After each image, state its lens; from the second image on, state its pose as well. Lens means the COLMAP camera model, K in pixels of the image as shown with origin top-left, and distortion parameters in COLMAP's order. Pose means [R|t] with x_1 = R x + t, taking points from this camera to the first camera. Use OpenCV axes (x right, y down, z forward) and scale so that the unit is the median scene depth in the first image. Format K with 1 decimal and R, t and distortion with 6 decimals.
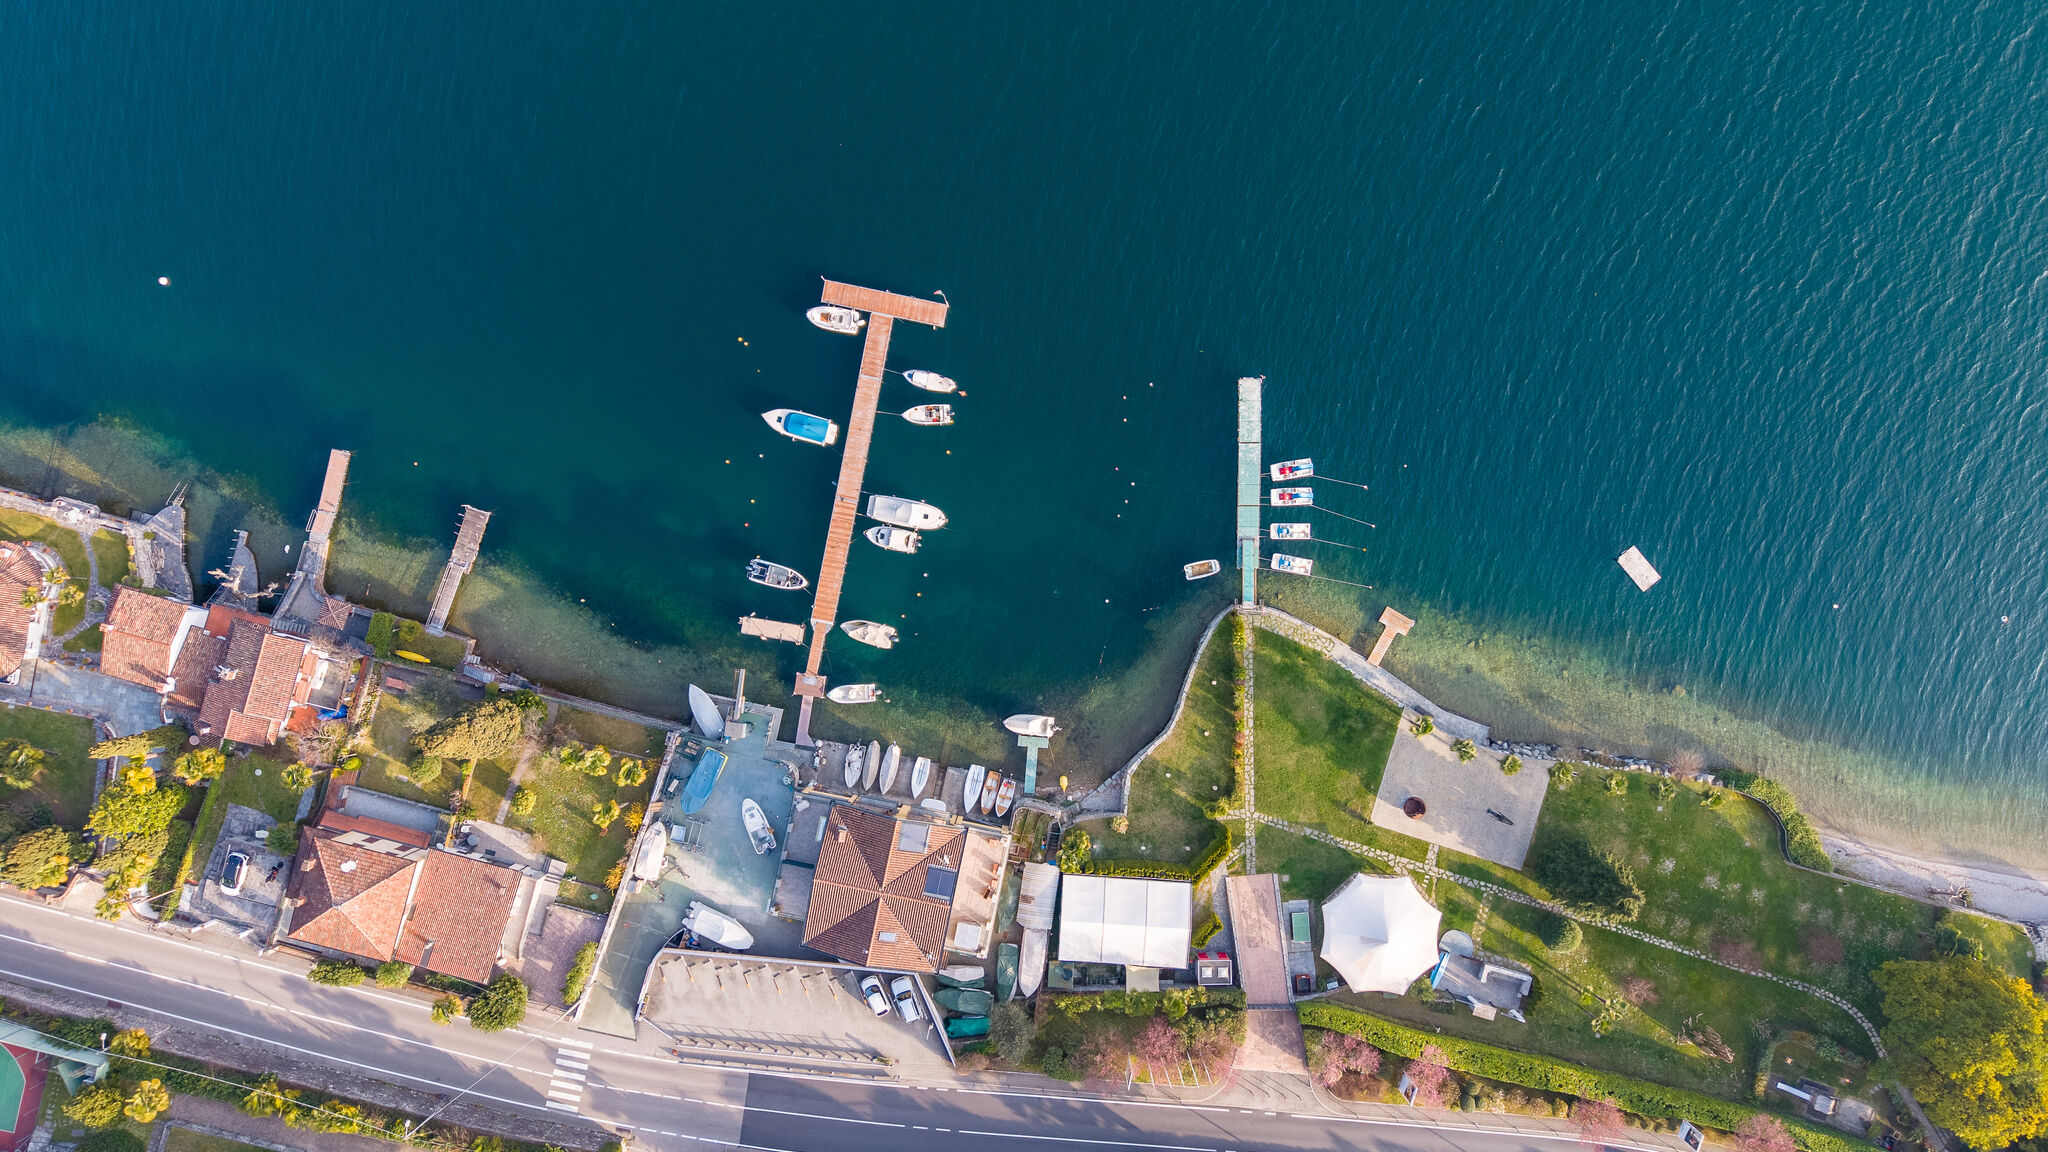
lens RADIAL K [[1371.5, 0, 1036.4], [0, 1371.5, 563.3], [0, 0, 1]] dist [0.041392, -0.035884]
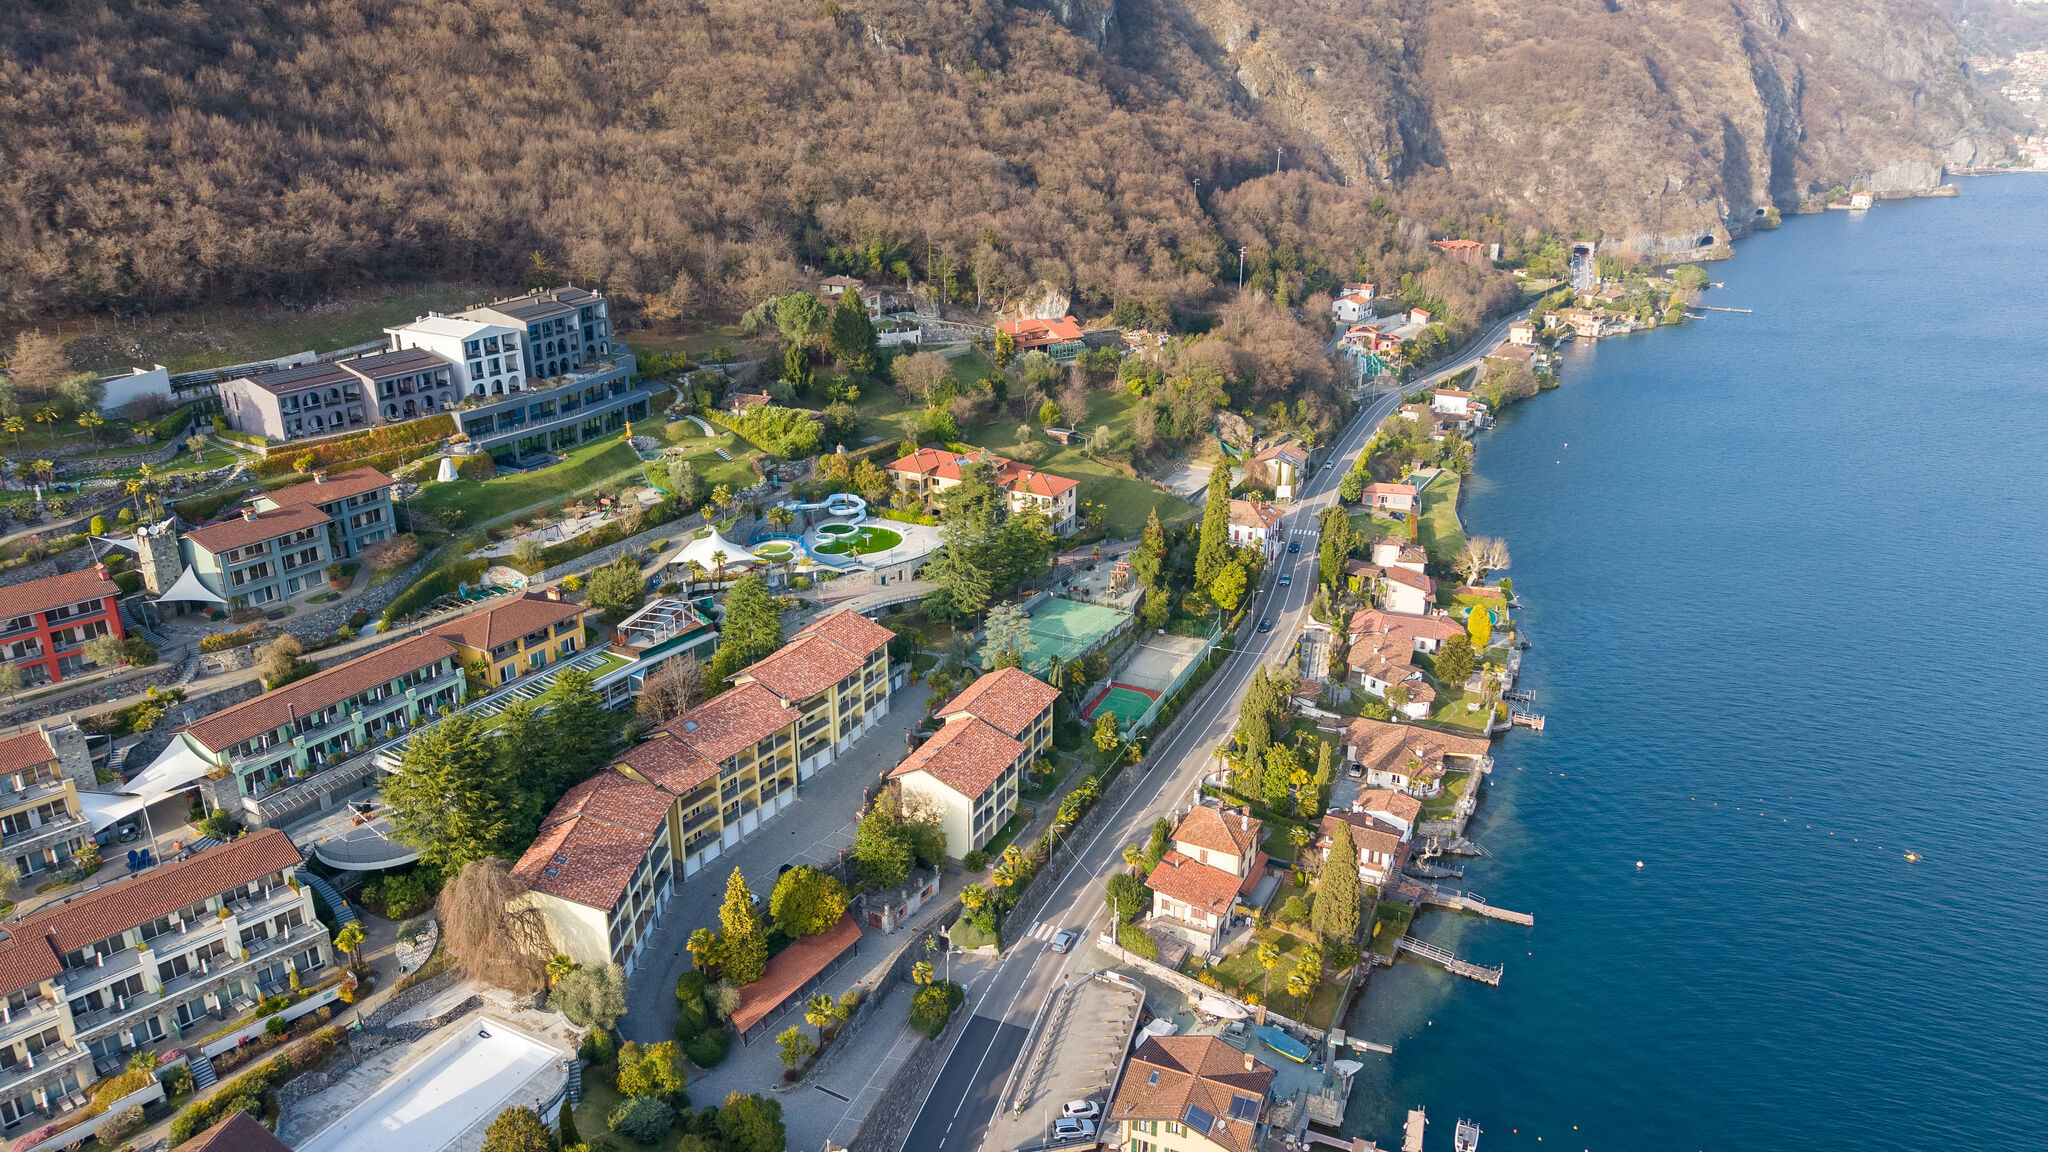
lens RADIAL K [[1371.5, 0, 1036.1], [0, 1371.5, 575.1], [0, 0, 1]] dist [0.041392, -0.035884]
pose [[-0.188618, 0.352029, -0.916787, 0.708223], [-0.982048, -0.065604, 0.176854, 0.179463], [0.002113, 0.933687, 0.358084, 0.216537]]
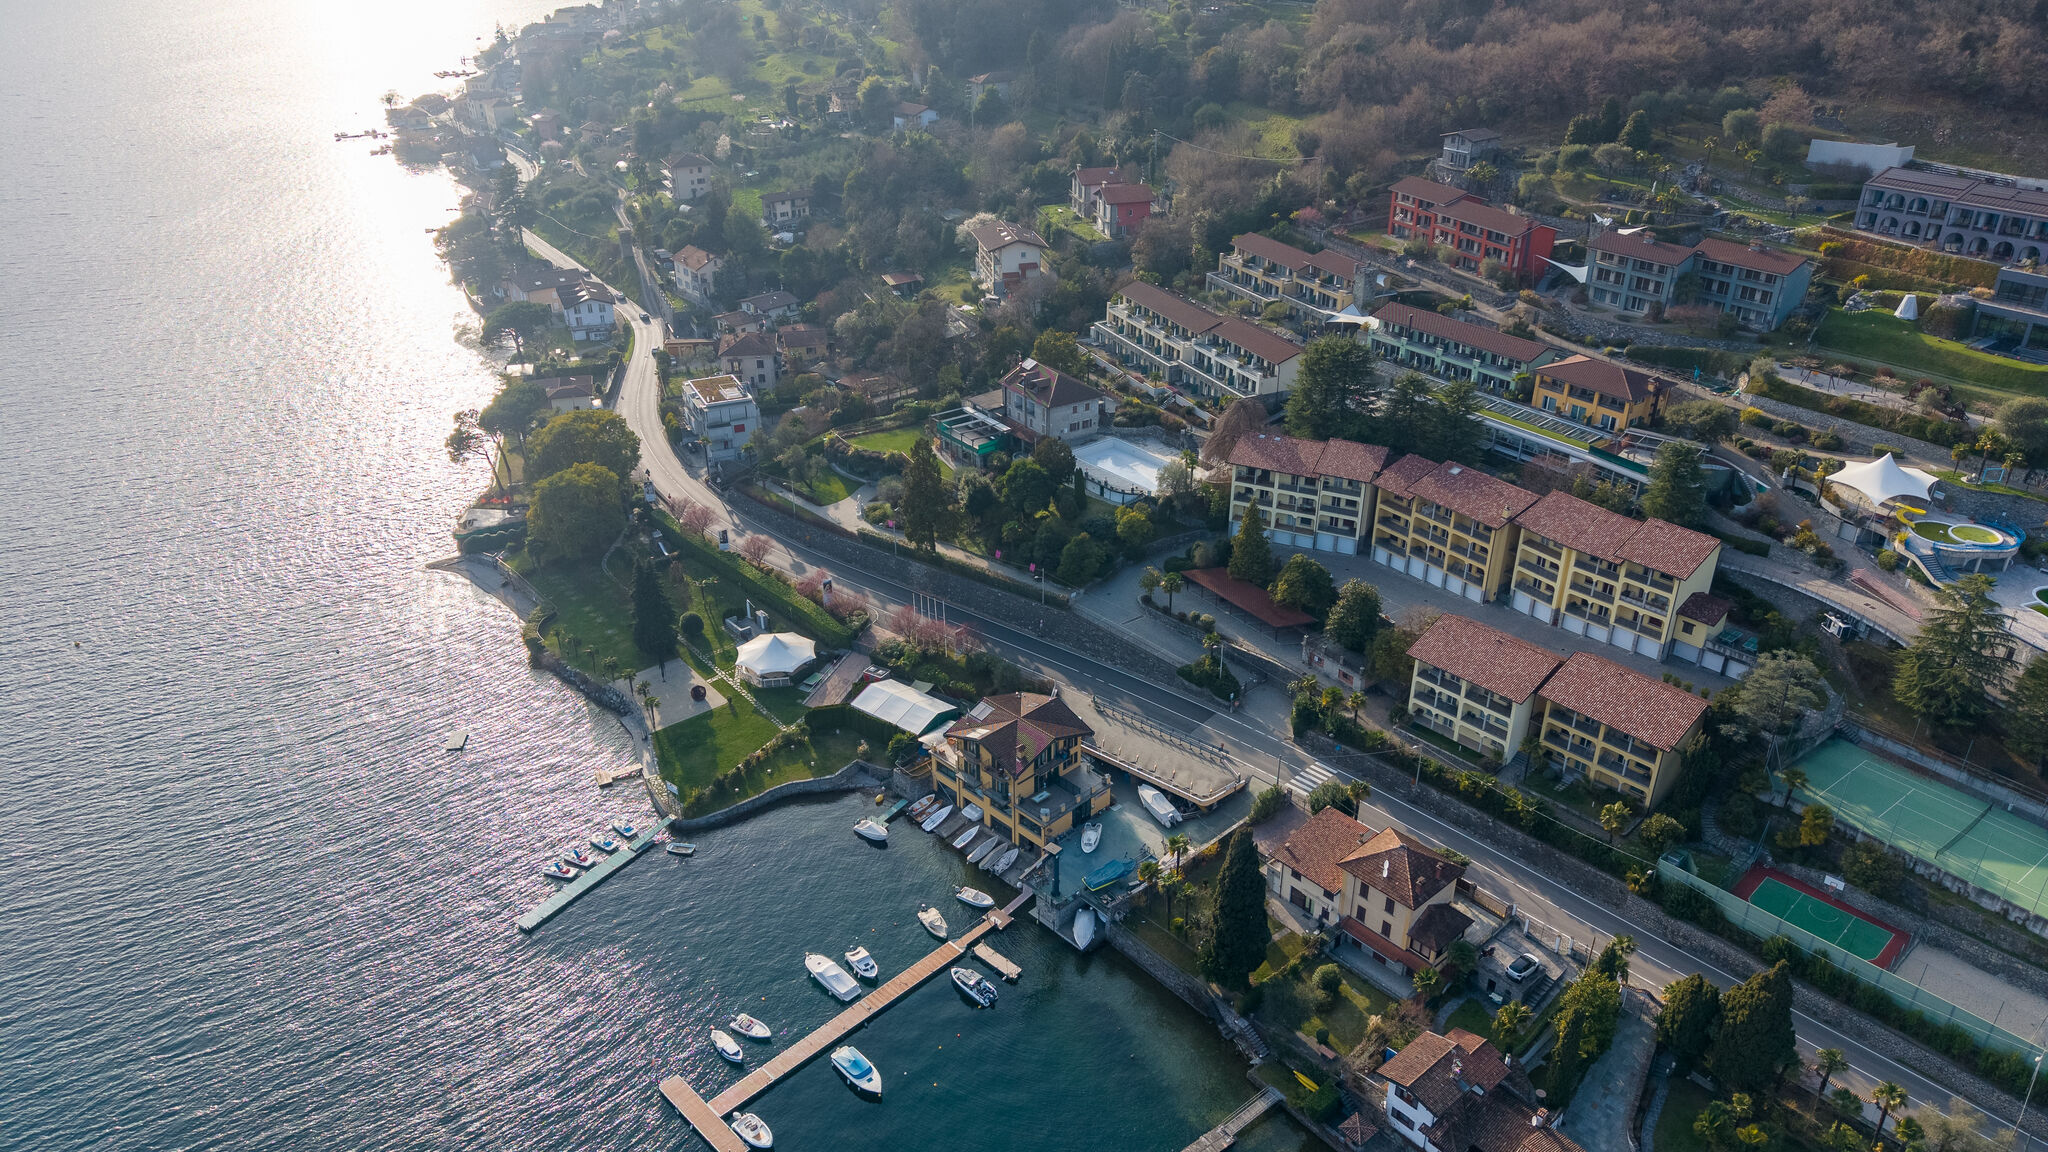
lens RADIAL K [[1371.5, 0, 1025.4], [0, 1371.5, 584.7], [0, 0, 1]] dist [0.041392, -0.035884]
pose [[-0.829461, -0.252121, 0.498428, -0.696357], [0.558508, -0.387134, 0.733619, -0.641551], [0.007997, 0.886883, 0.461924, 0.231436]]
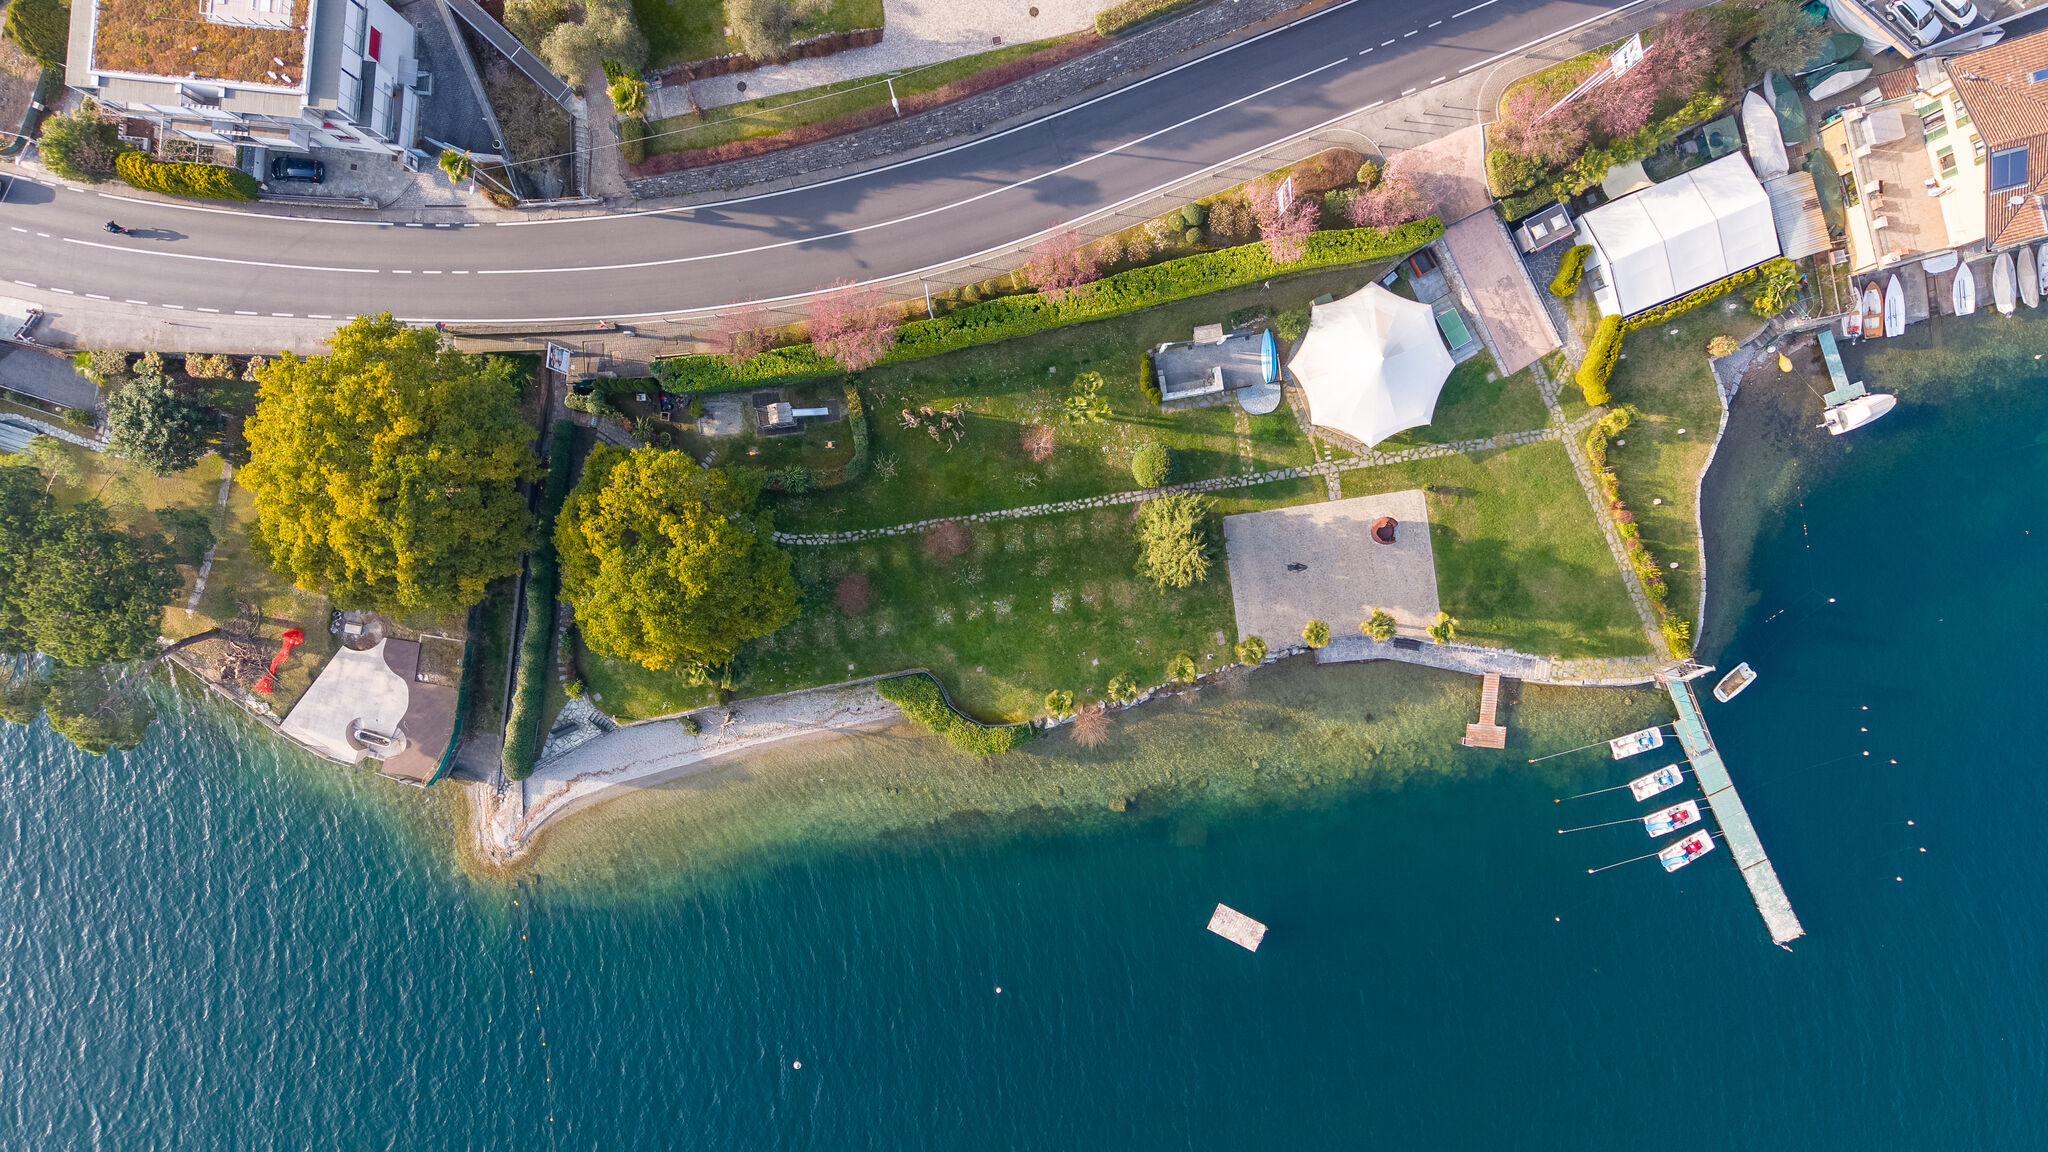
lens RADIAL K [[1371.5, 0, 1025.7], [0, 1371.5, 581.7], [0, 0, 1]] dist [0.041392, -0.035884]
pose [[-0.903765, 0.427666, 0.017624, 0.453720], [-0.427765, -0.903888, -0.002107, 0.238533], [0.015029, -0.009443, 0.999842, 0.217758]]
